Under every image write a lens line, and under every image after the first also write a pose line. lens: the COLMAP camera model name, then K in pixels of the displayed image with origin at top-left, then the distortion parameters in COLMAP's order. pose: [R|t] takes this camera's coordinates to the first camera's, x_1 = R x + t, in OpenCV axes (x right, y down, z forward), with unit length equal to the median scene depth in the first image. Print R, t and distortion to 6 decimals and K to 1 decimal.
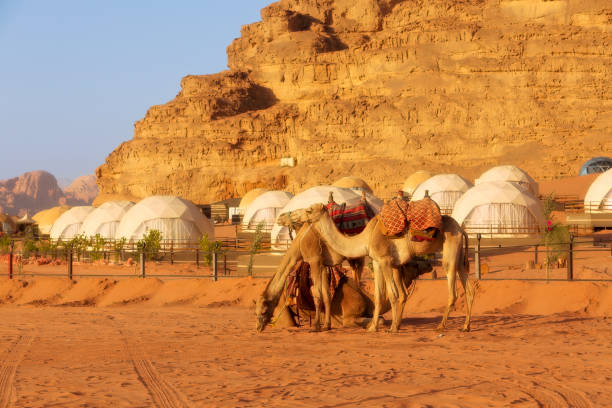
lens RADIAL K [[1367.7, 0, 306.0], [0, 1367.7, 204.0], [0, 0, 1]] dist [0.051519, -0.146871]
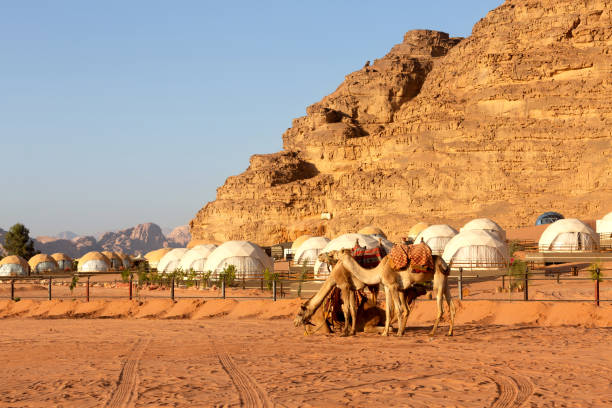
lens RADIAL K [[1367.7, 0, 306.0], [0, 1367.7, 204.0], [0, 0, 1]] dist [0.051519, -0.146871]
pose [[0.999292, -0.003334, -0.037470, 0.018851], [0.002573, 0.999790, -0.020337, -0.014908], [0.037530, 0.020226, 0.999091, -0.402939]]
